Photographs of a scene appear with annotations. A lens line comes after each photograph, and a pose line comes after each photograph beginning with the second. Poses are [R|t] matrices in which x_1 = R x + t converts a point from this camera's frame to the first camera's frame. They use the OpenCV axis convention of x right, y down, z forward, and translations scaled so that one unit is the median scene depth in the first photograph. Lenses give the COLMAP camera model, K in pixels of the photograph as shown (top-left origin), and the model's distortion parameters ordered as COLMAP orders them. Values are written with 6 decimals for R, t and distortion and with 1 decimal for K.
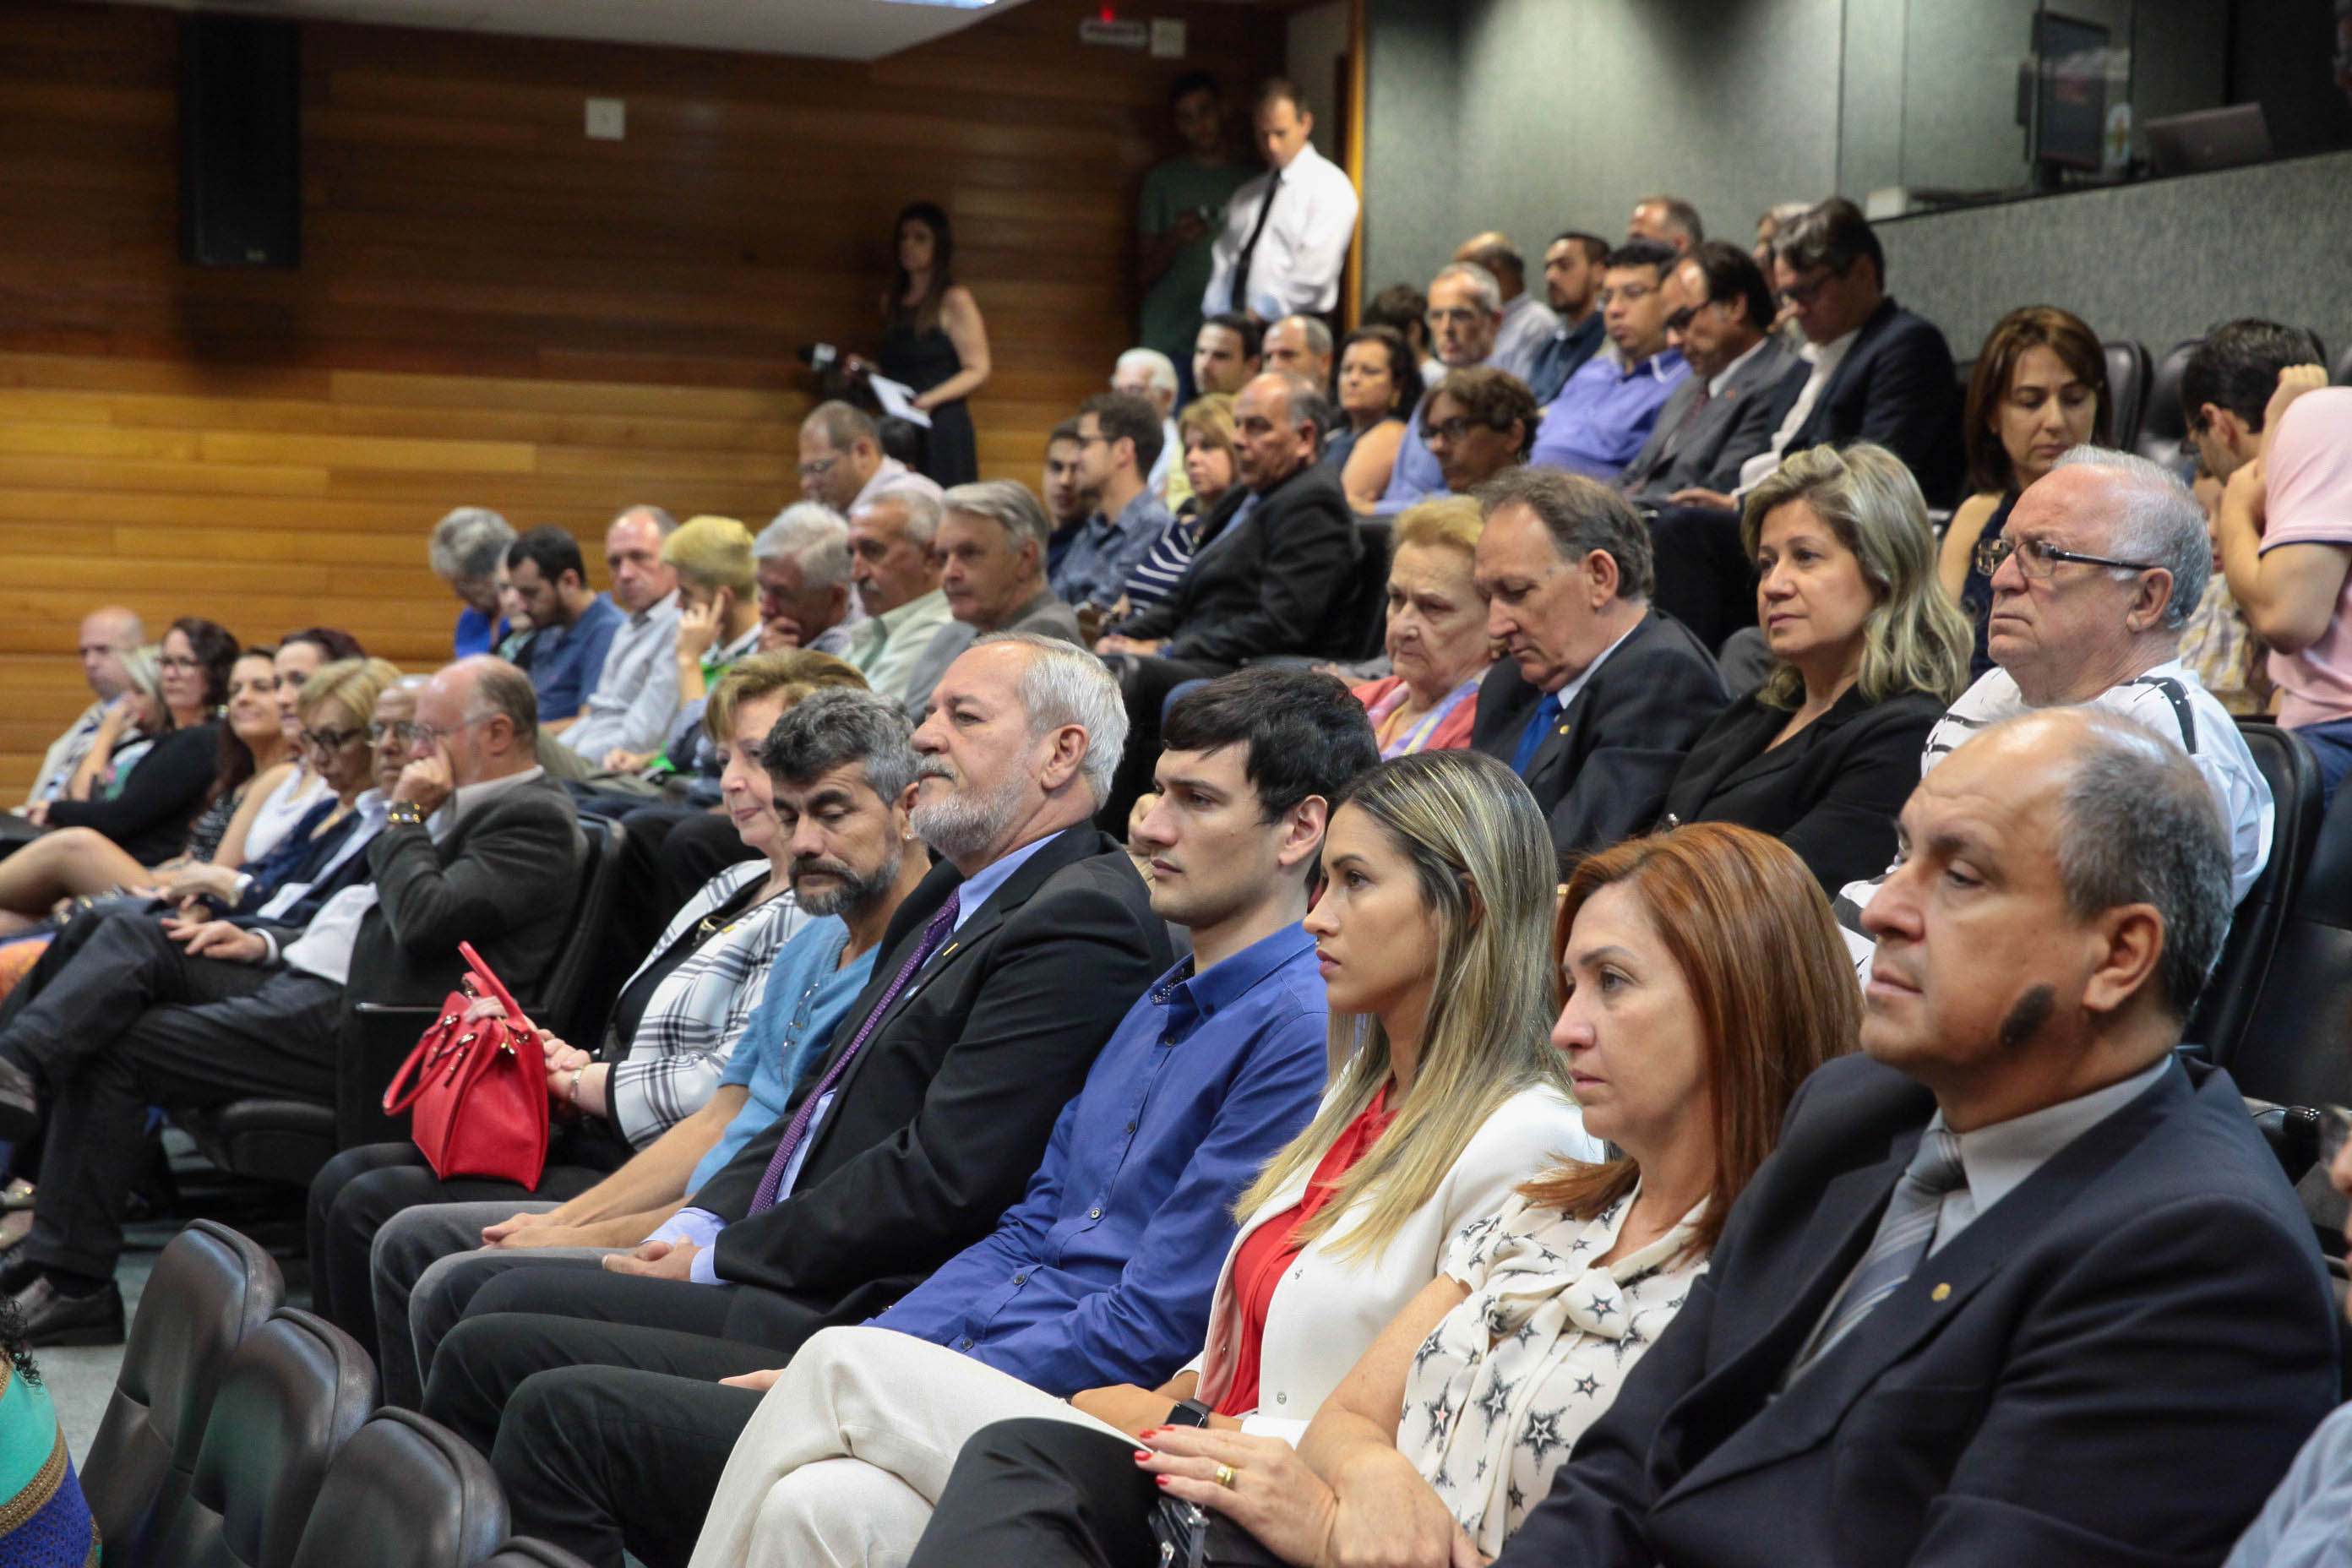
lens RADIAL K [[3912.5, 0, 1182.4], [0, 3912.5, 795.1], [0, 0, 1]] dist [0.231409, 0.000000]
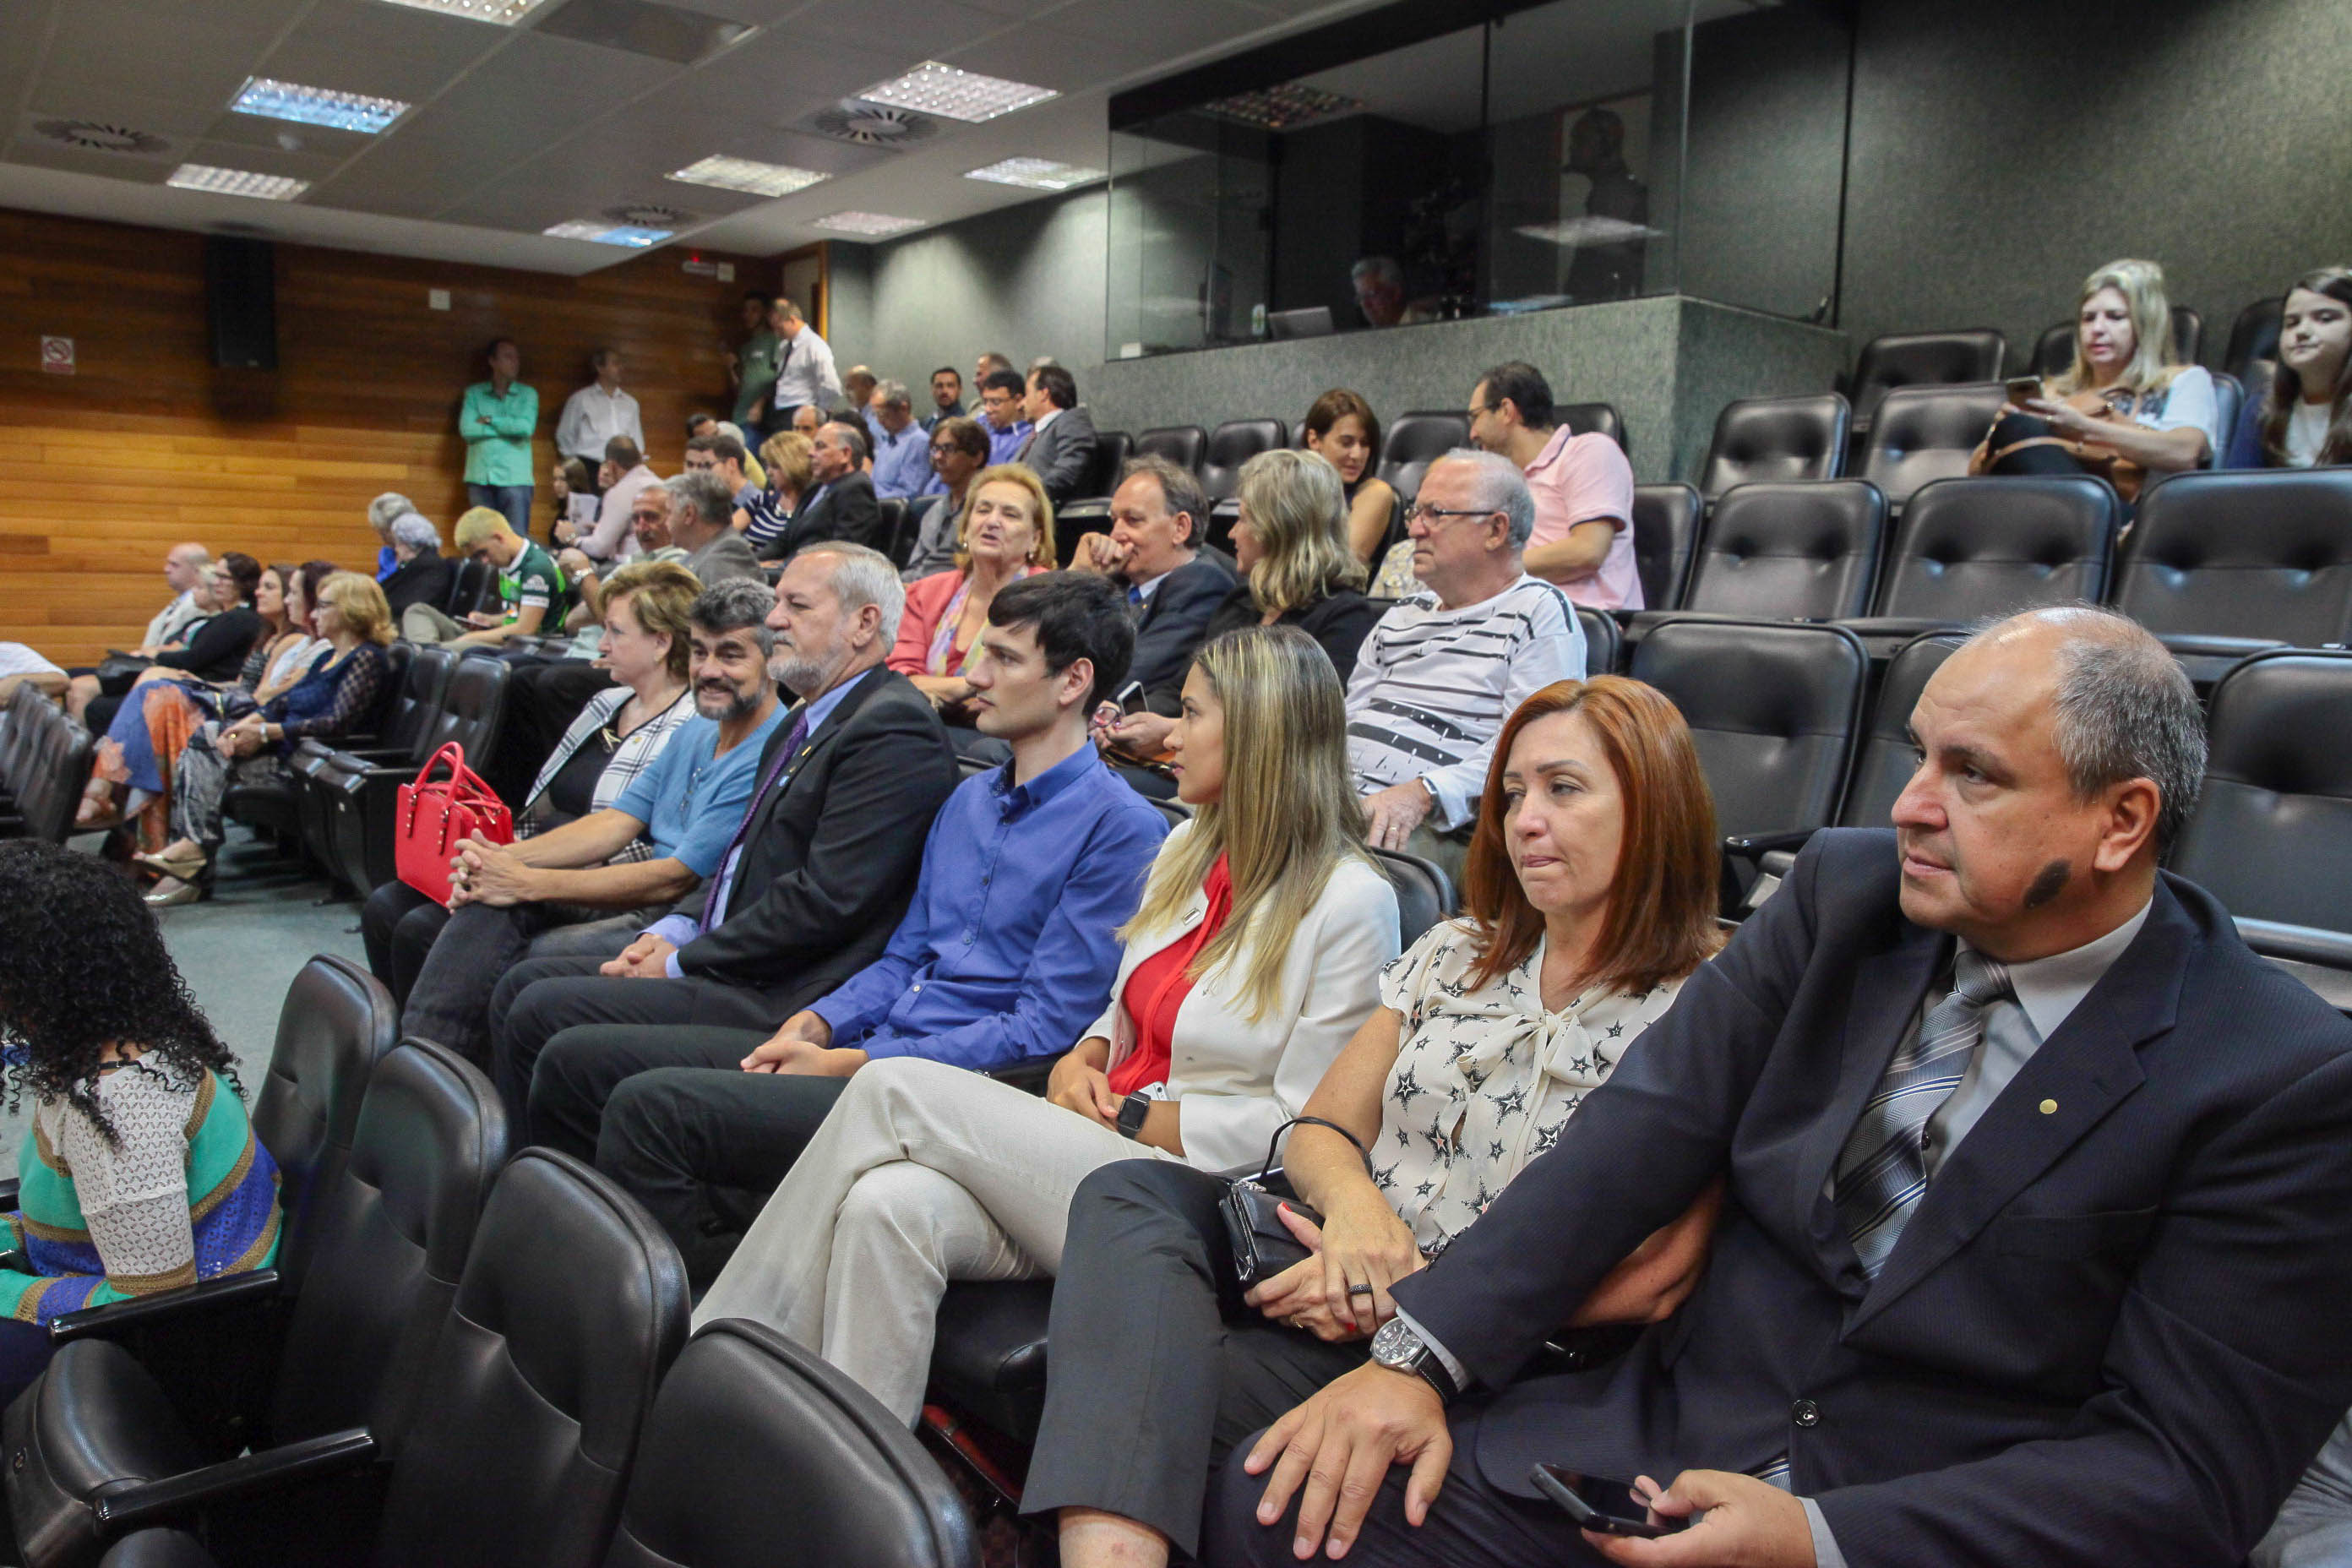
lens RADIAL K [[1622.6, 0, 1165.3], [0, 1622.6, 778.8], [0, 0, 1]] dist [0.000121, 0.002315]
pose [[0.959533, -0.039136, 0.278862, -0.052198], [0.013367, 0.995509, 0.093717, -0.005042], [-0.281278, -0.086197, 0.955747, 0.158029]]
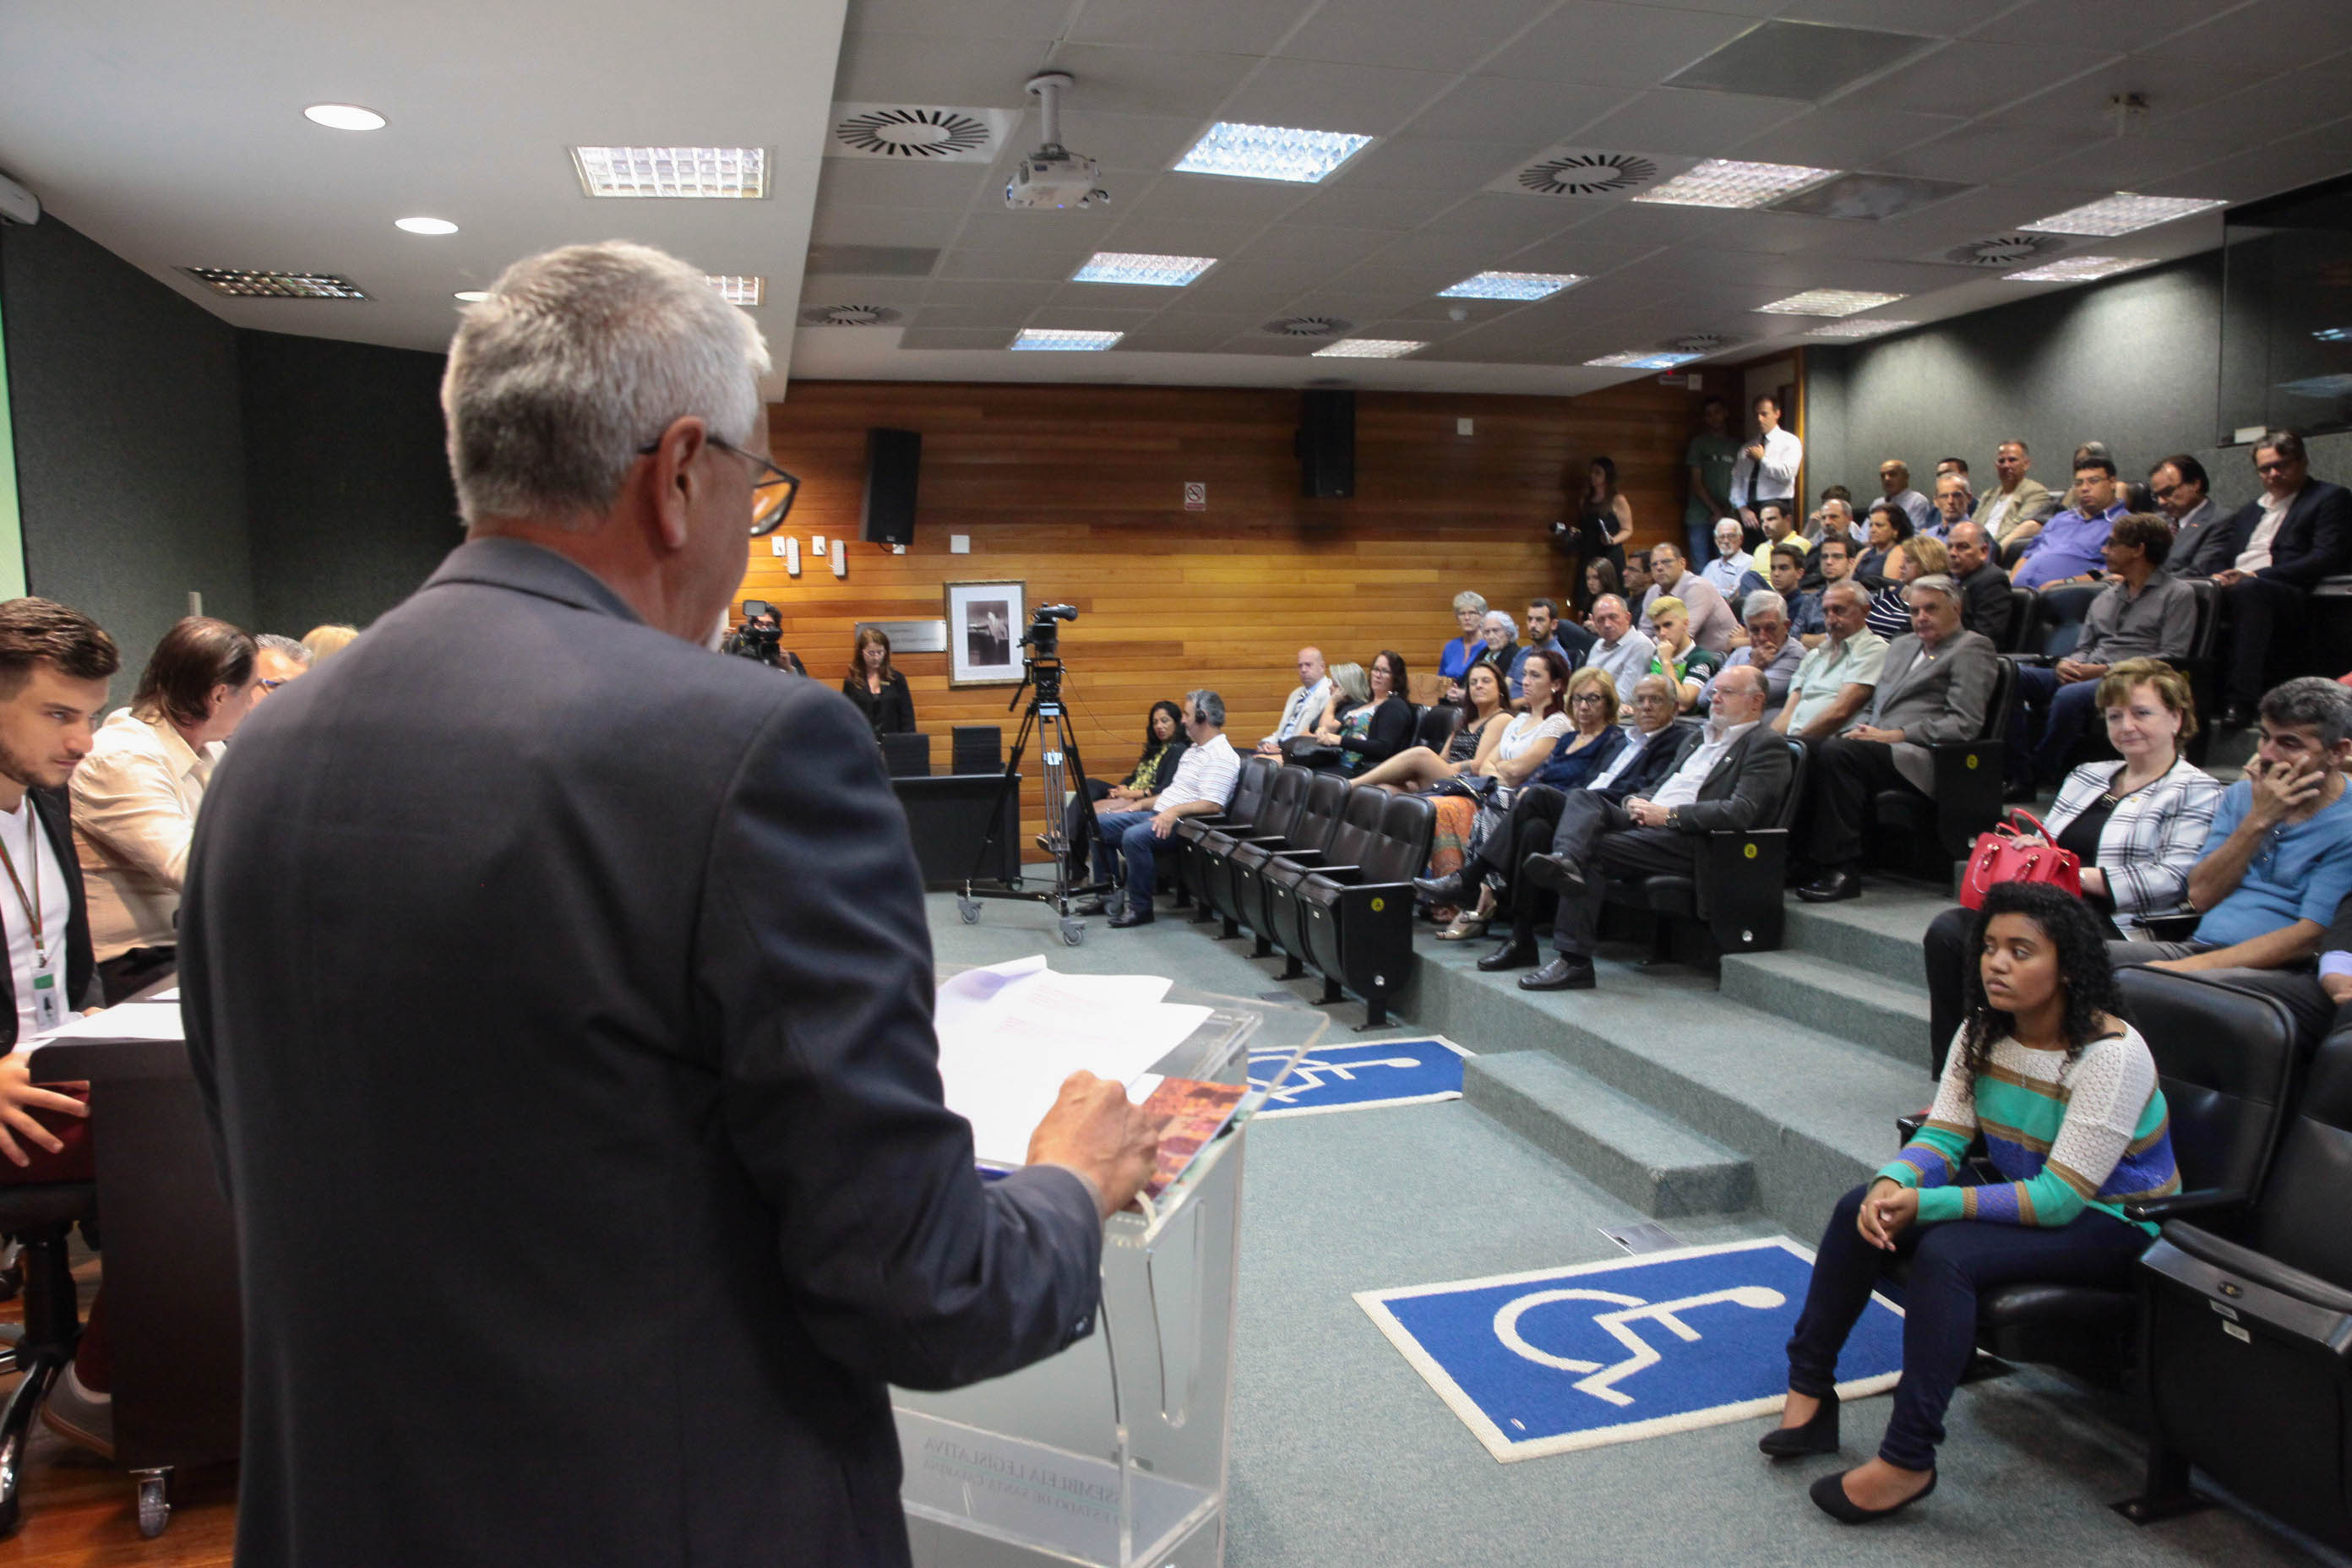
lens RADIAL K [[1612.4, 0, 1177.4], [0, 1612.4, 763.7], [0, 0, 1]] dist [-0.103791, 0.074272]
pose [[0.990340, -0.020678, -0.137108, -0.289214], [0.024821, 0.999283, 0.028576, -0.011190], [0.136419, -0.031703, 0.990144, 0.087823]]
